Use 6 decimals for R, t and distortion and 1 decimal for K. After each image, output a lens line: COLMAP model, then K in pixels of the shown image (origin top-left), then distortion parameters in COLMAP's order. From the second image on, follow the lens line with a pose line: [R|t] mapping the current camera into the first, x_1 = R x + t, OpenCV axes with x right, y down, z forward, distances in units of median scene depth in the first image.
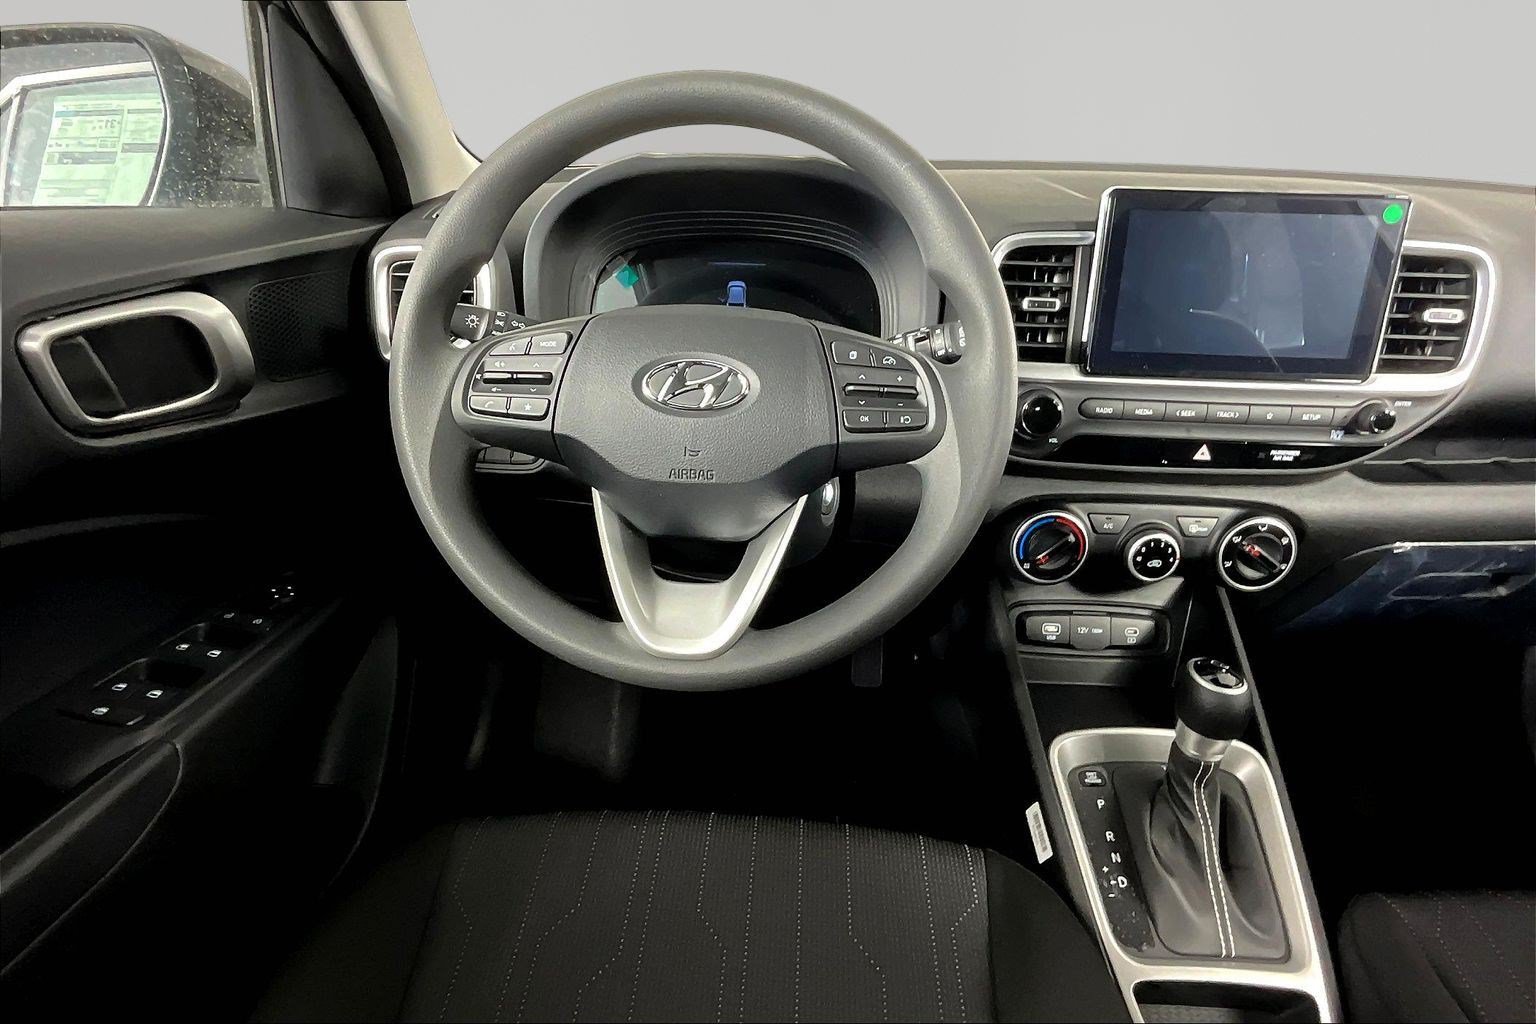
lens RADIAL K [[544.7, 0, 768.0], [0, 544.7, 512.0], [0, 0, 1]] dist [-0.000001, 0.000227]
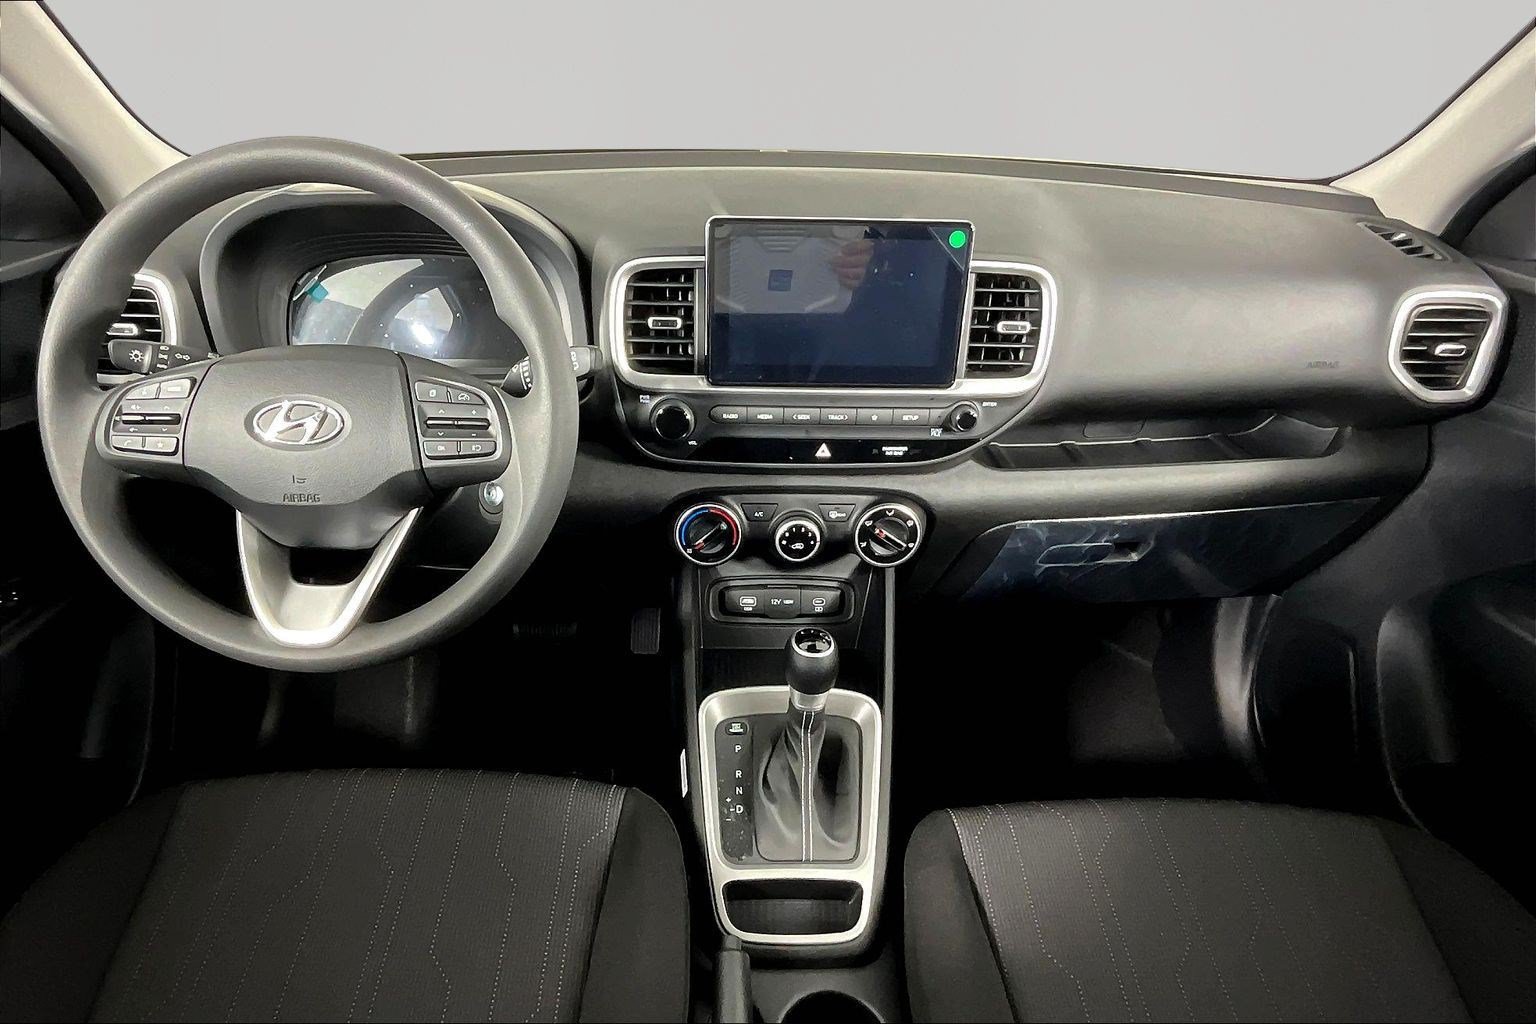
lens RADIAL K [[609.9, 0, 768.0], [0, 609.9, 512.0], [0, 0, 1]] dist [-0.002578, -0.000196]
pose [[0.999419, -0.028332, 0.018964, 0.676823], [0.026305, 0.994668, 0.099714, -0.114401], [-0.021688, -0.099158, 0.994835, -0.285258]]
